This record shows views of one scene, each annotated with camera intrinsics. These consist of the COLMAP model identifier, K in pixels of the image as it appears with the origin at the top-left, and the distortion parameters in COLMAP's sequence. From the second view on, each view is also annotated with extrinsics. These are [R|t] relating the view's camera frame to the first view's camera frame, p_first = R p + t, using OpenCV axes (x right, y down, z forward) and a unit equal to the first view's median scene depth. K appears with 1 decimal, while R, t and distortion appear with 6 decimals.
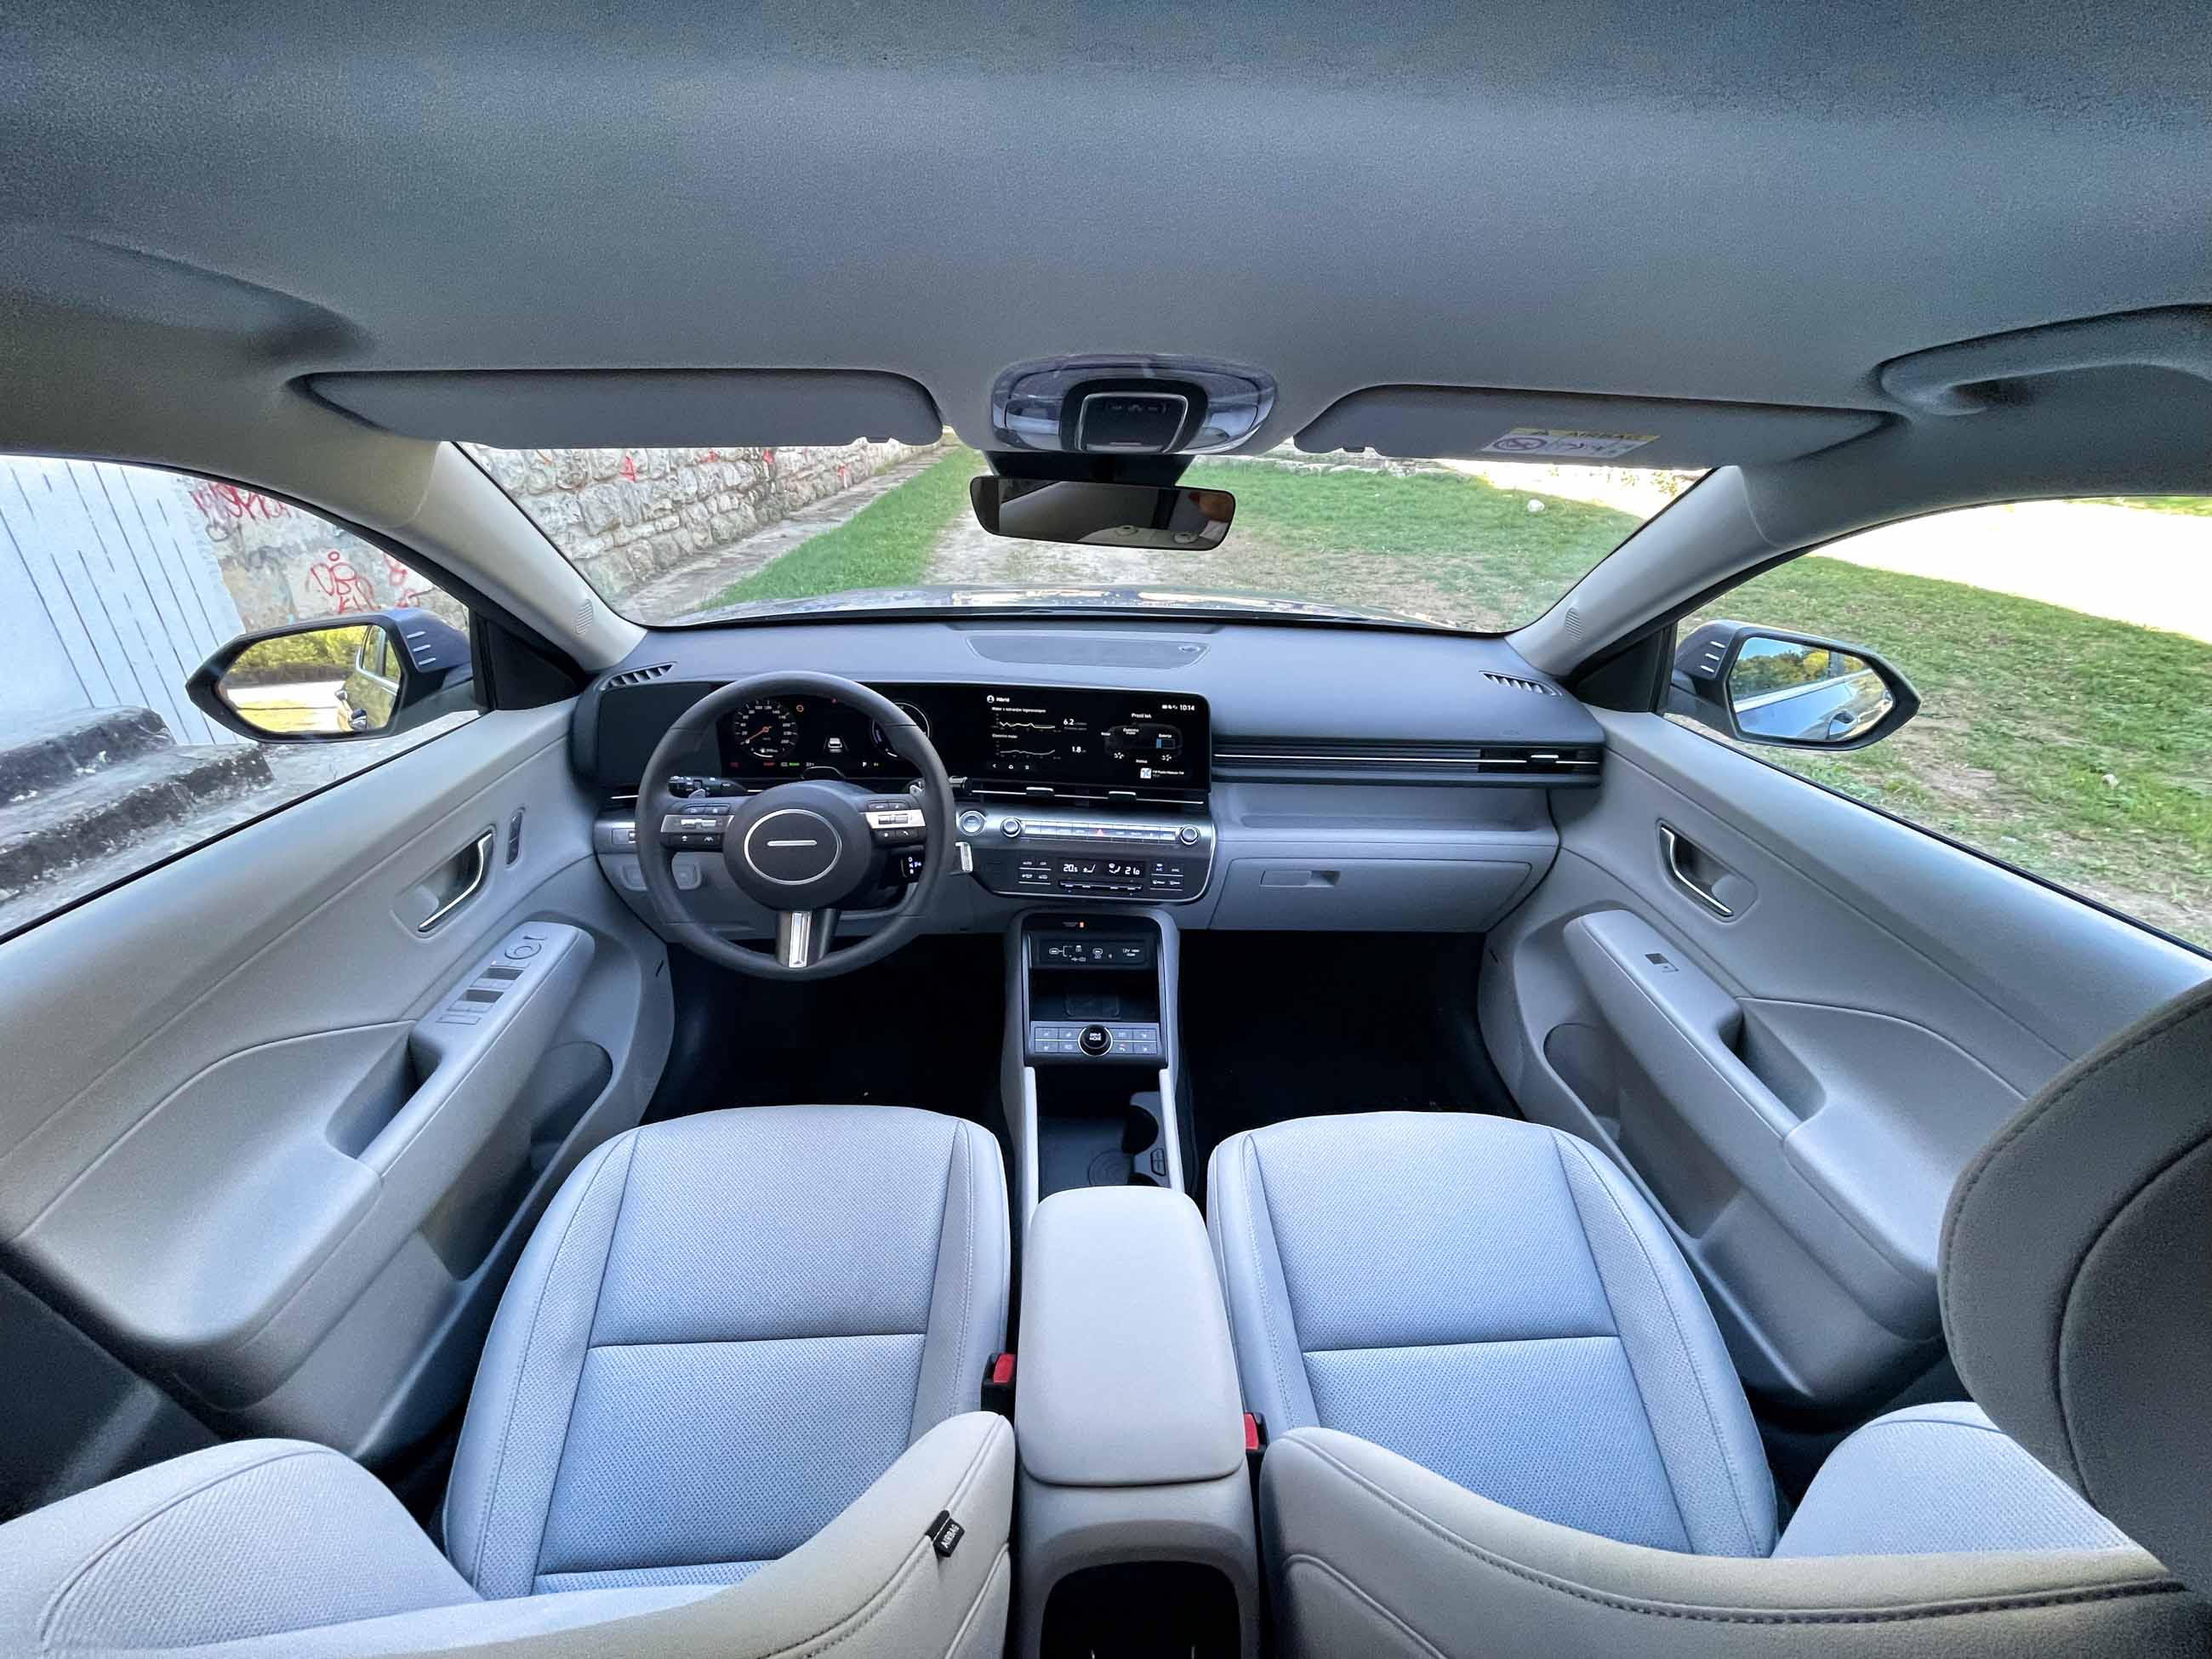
lens RADIAL K [[885.8, 0, 1106.0], [0, 885.8, 829.5], [0, 0, 1]] dist [-0.001549, -0.000341]
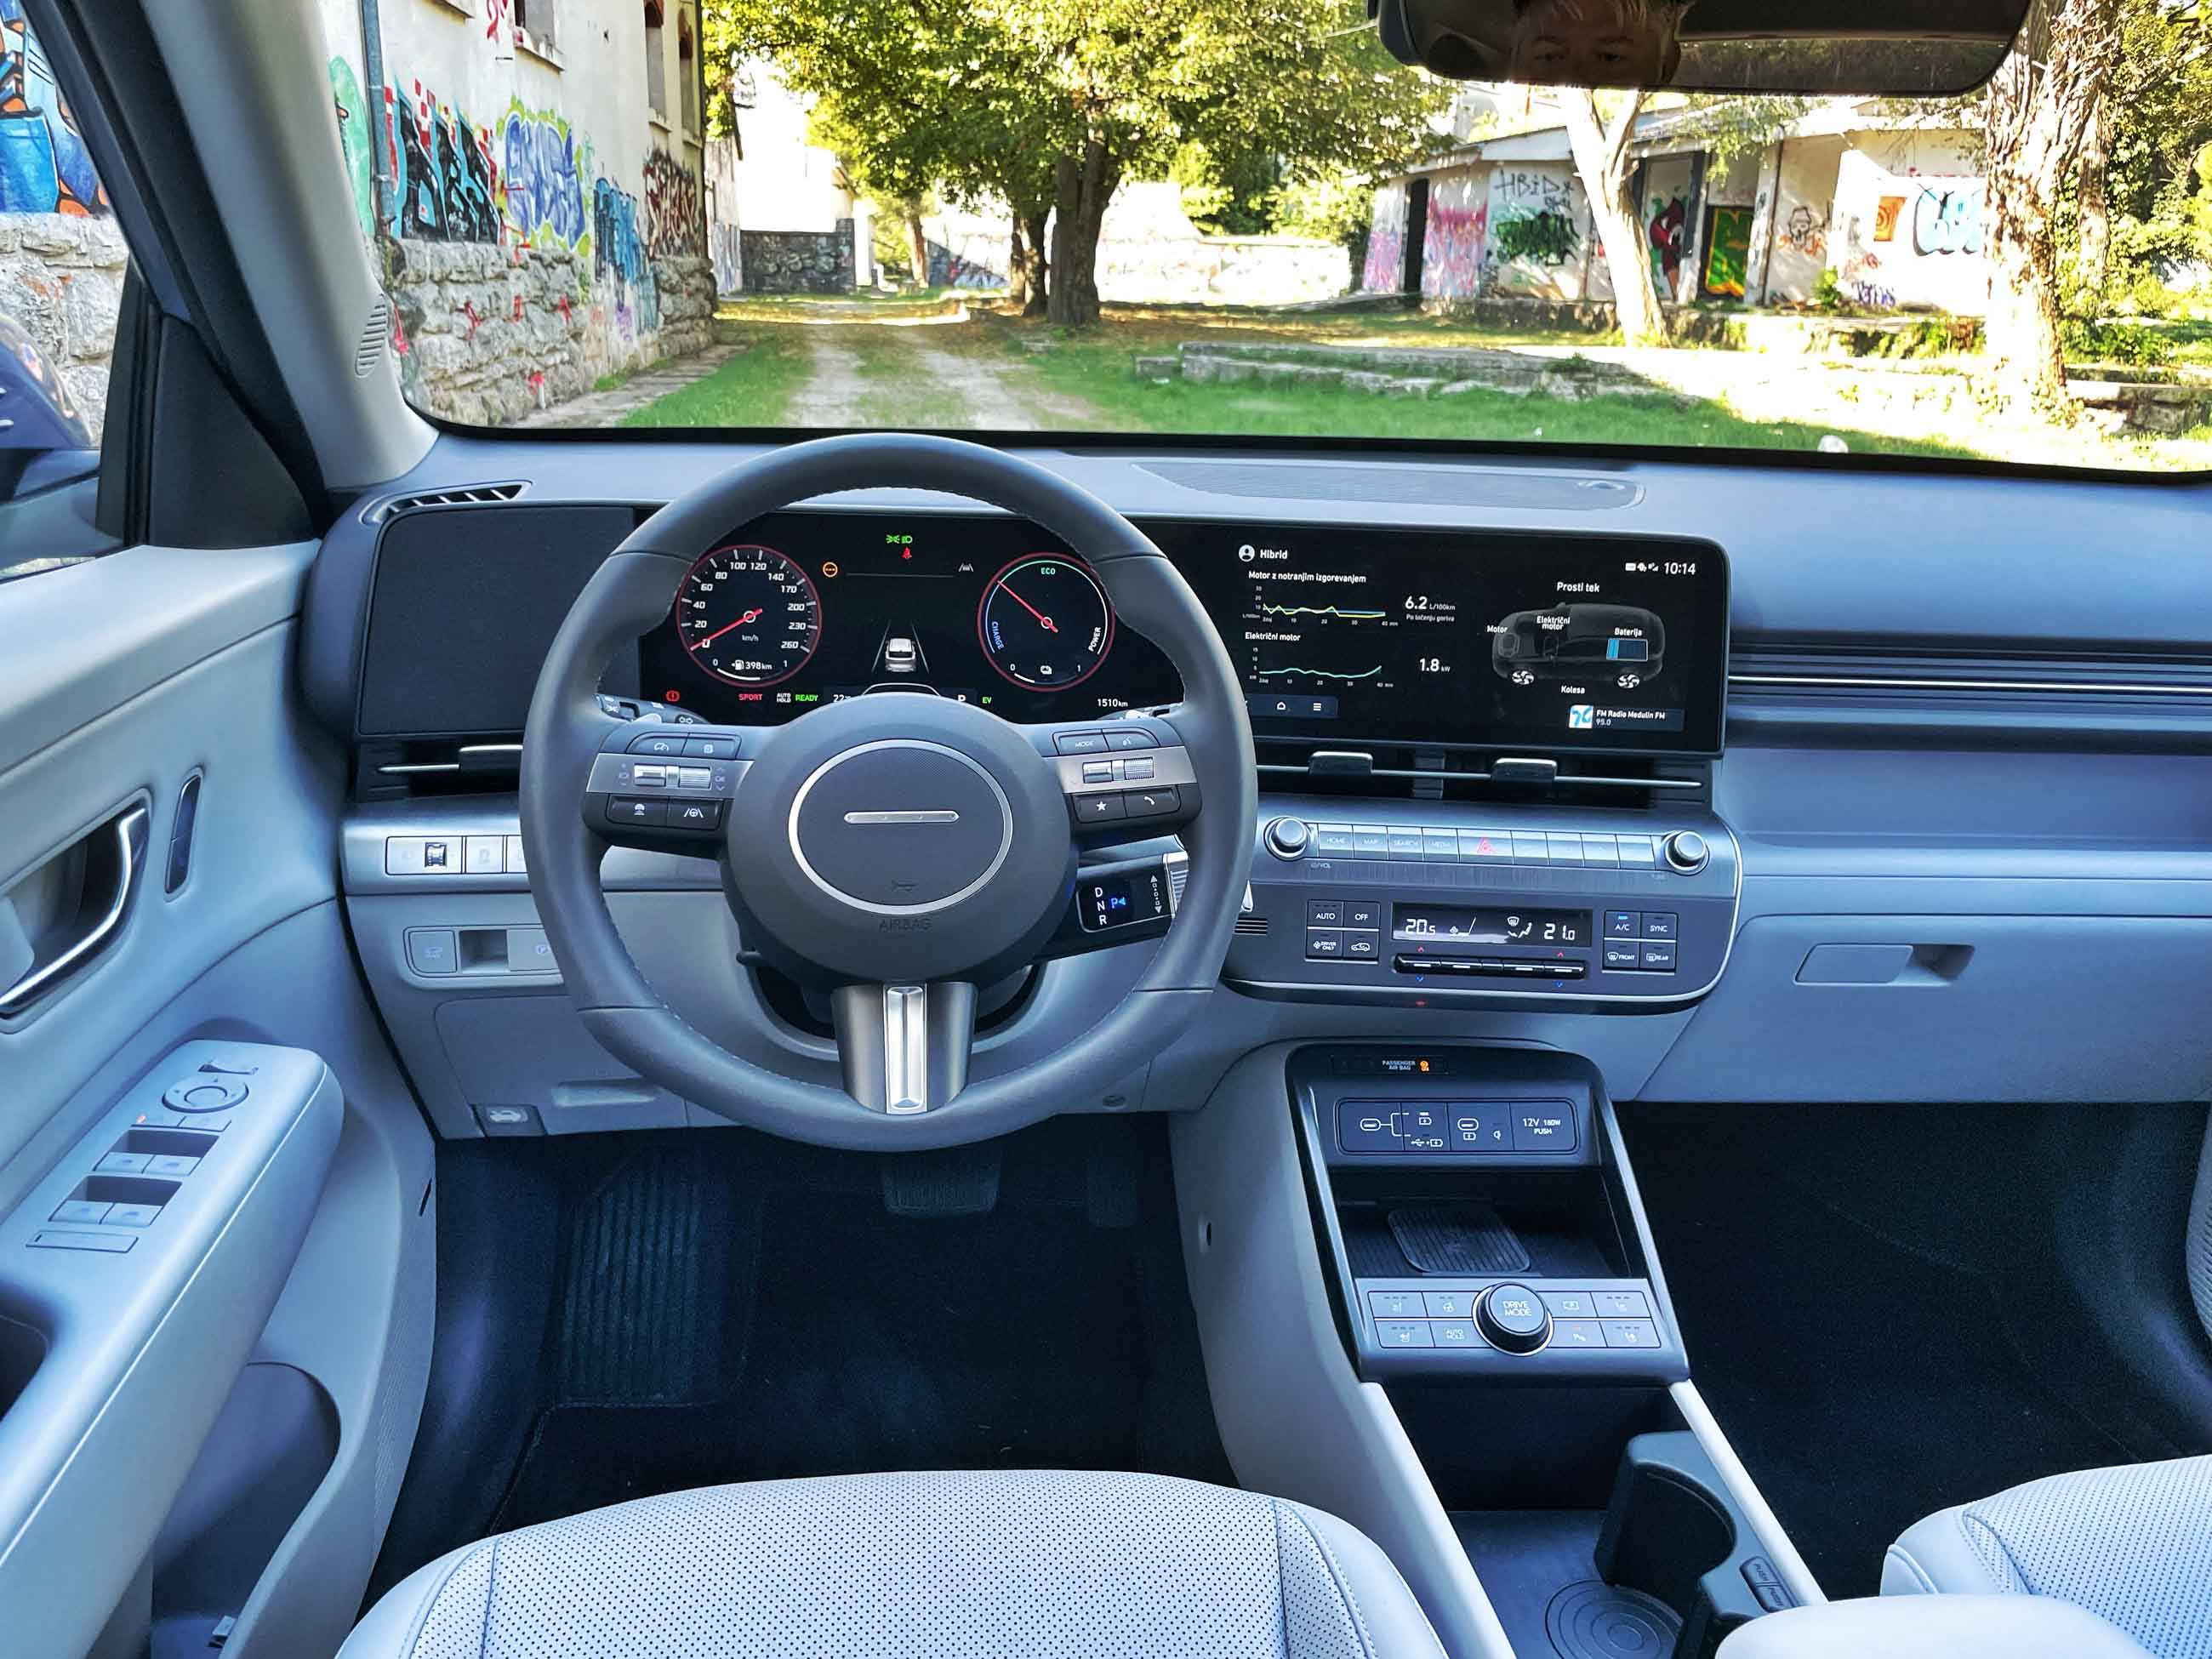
lens RADIAL K [[1688.6, 0, 1112.5], [0, 1688.6, 834.7], [0, 0, 1]] dist [0.099583, -0.111526]
pose [[0.998575, -0.005567, 0.053072, -0.245587], [0.012565, 0.991108, -0.132465, 0.110728], [-0.051862, 0.132943, 0.989766, 0.156759]]
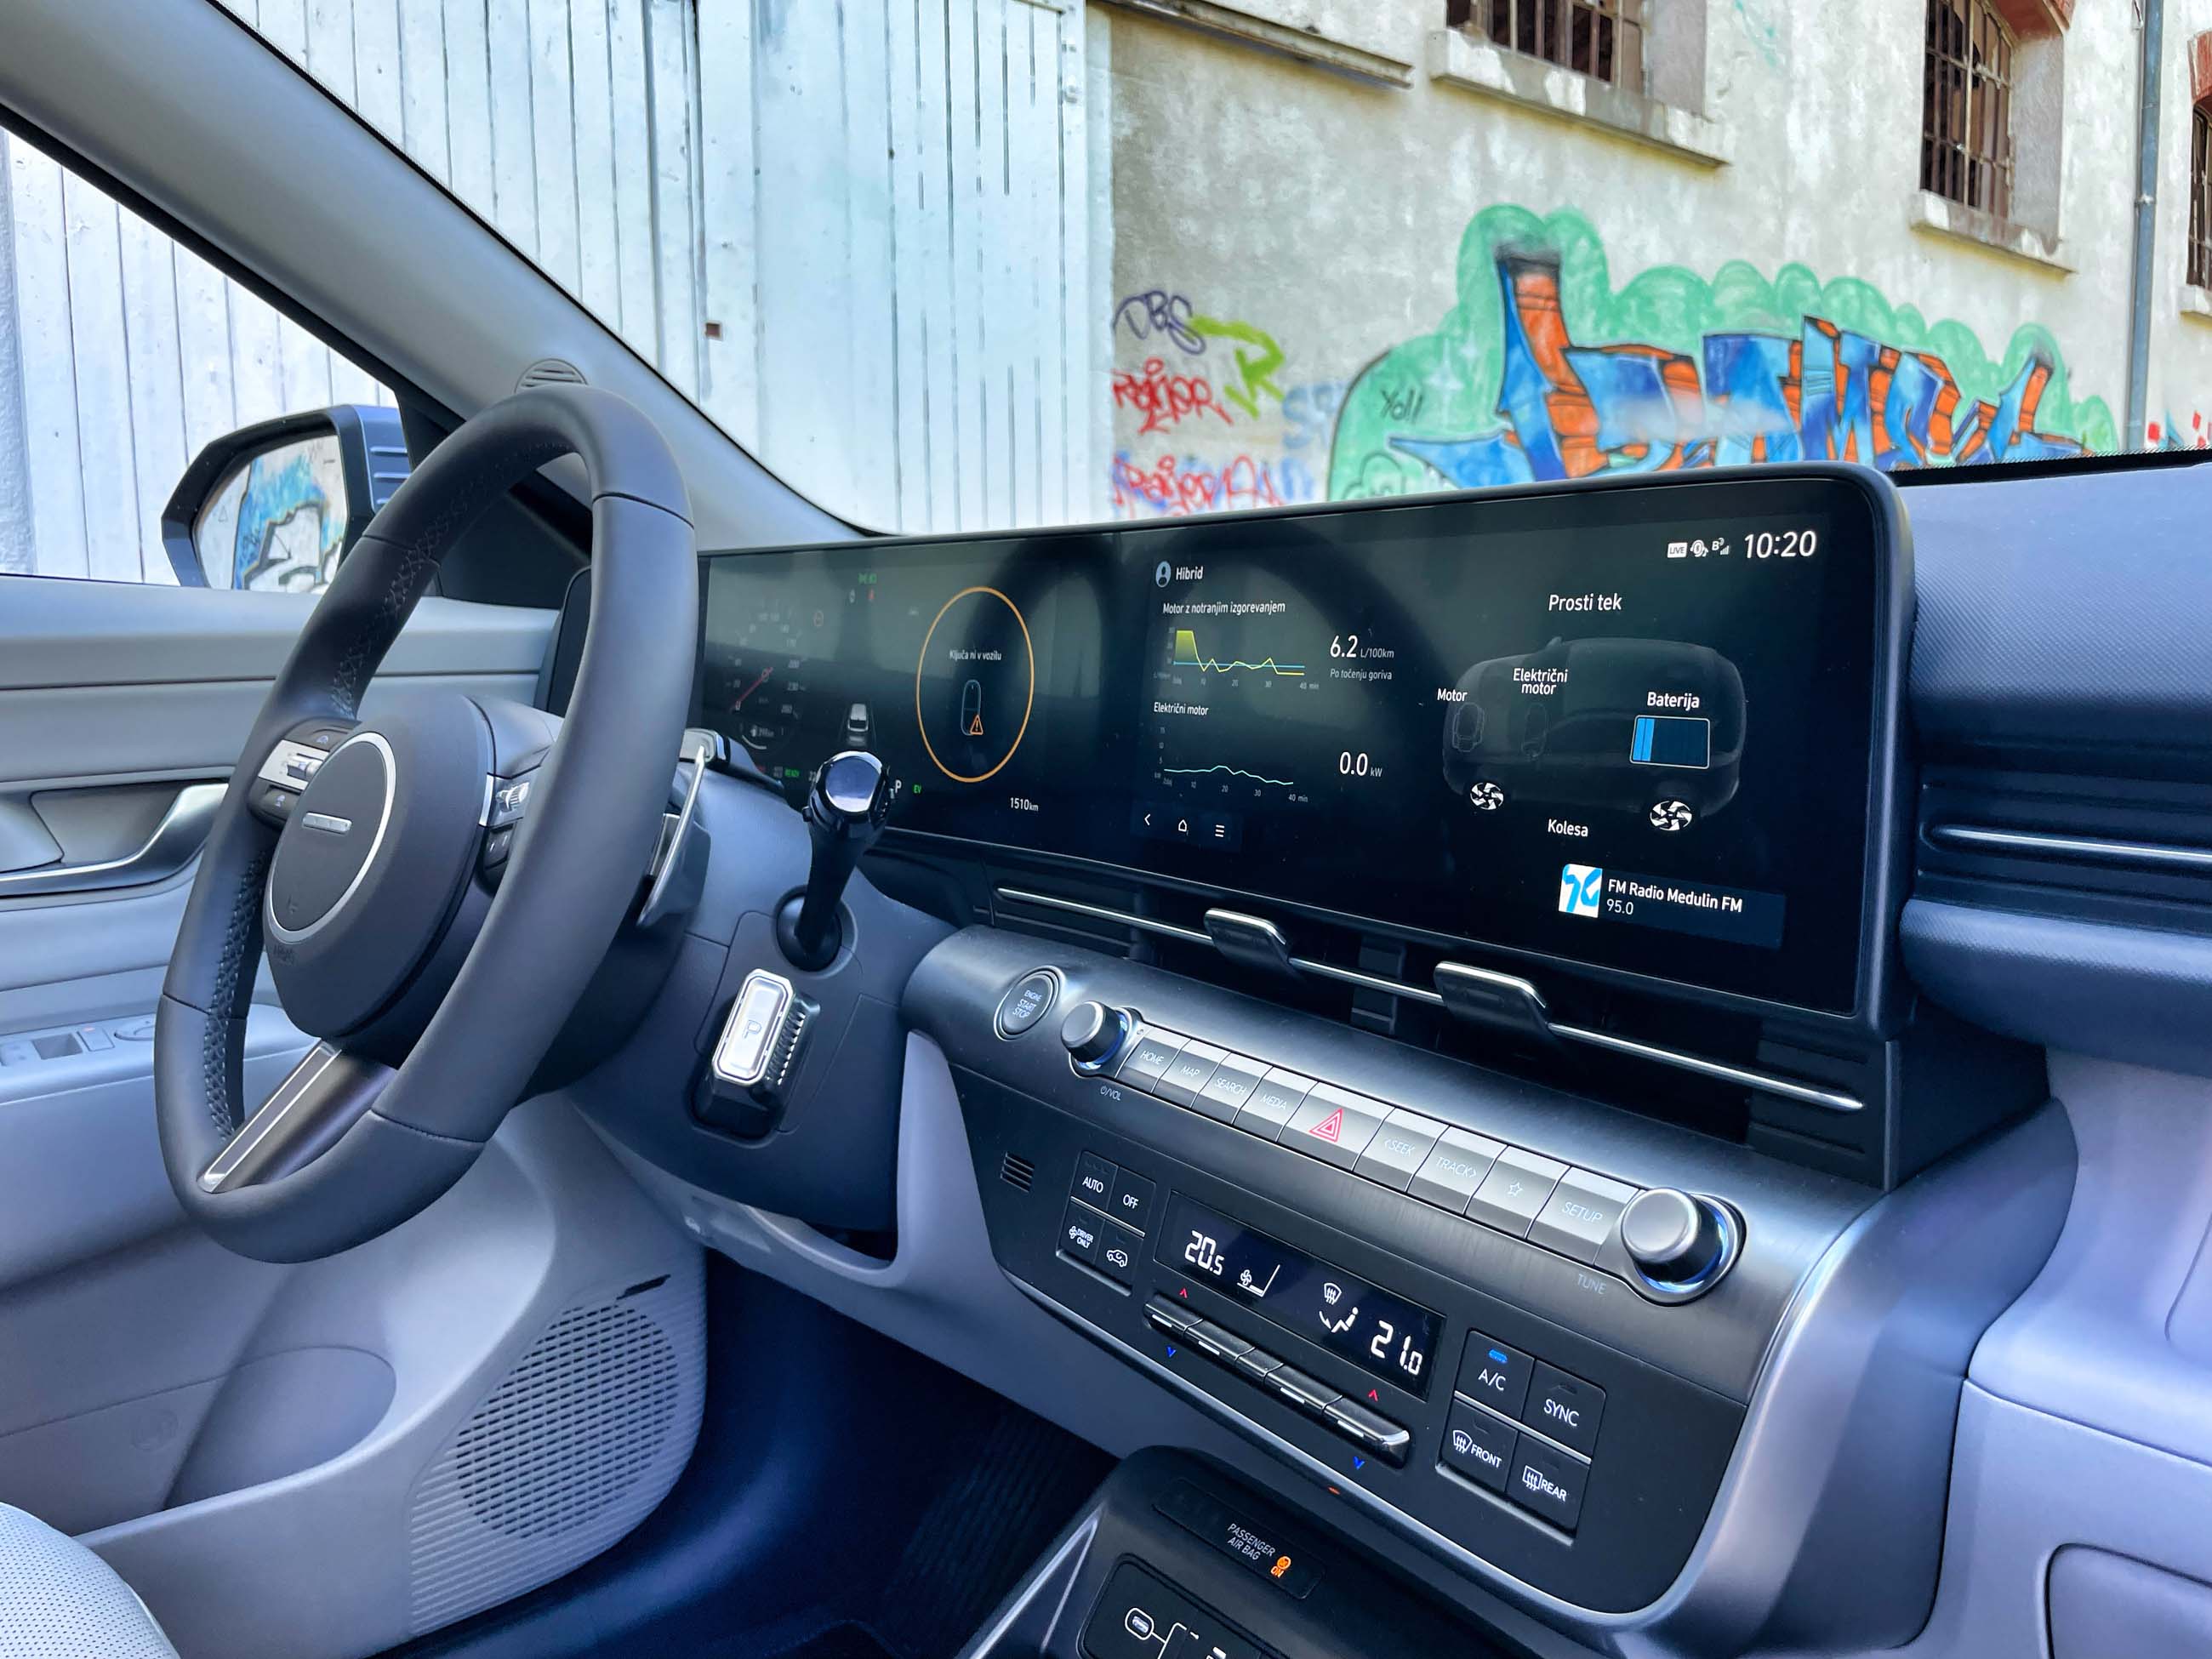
lens RADIAL K [[1710.4, 0, 1085.8], [0, 1710.4, 827.2], [0, 0, 1]] dist [0.074409, -0.123261]
pose [[0.592083, 0.065507, -0.803210, 0.296339], [-0.329230, 0.929384, -0.166893, 0.026161], [0.735558, 0.363255, 0.571839, 0.695636]]
